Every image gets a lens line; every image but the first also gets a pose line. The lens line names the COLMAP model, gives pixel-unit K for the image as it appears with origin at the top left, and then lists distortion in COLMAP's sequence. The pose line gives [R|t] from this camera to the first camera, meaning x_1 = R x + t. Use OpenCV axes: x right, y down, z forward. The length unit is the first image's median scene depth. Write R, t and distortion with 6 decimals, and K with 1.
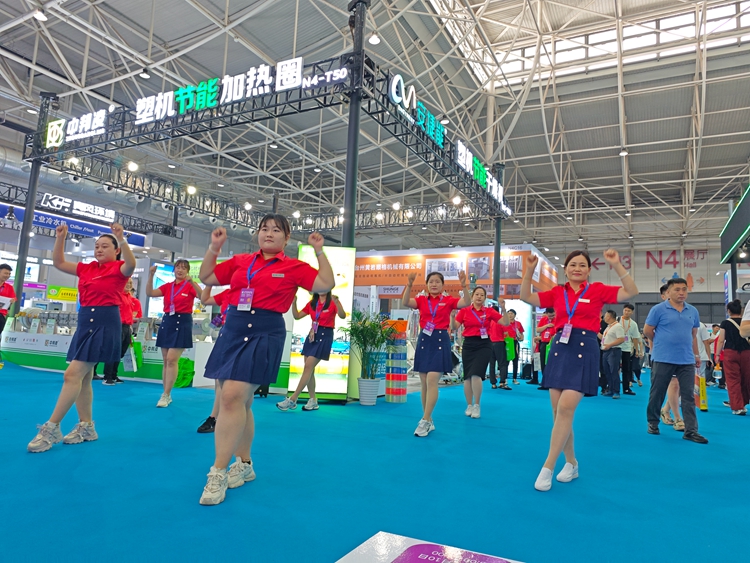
lens RADIAL K [[510.6, 0, 374.9], [0, 510.6, 280.2], [0, 0, 1]] dist [0.000125, 0.000145]
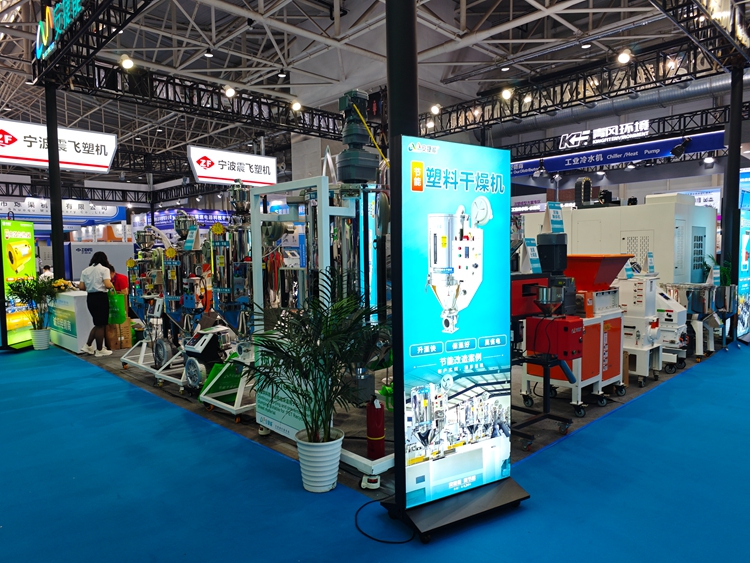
lens RADIAL K [[510.6, 0, 375.0], [0, 510.6, 282.5], [0, 0, 1]] dist [0.000125, 0.000145]
pose [[-0.306718, 0.014235, -0.951694, 0.372351], [0.105564, 0.994228, -0.019150, 0.084570], [0.945928, -0.106338, -0.306451, 0.900157]]
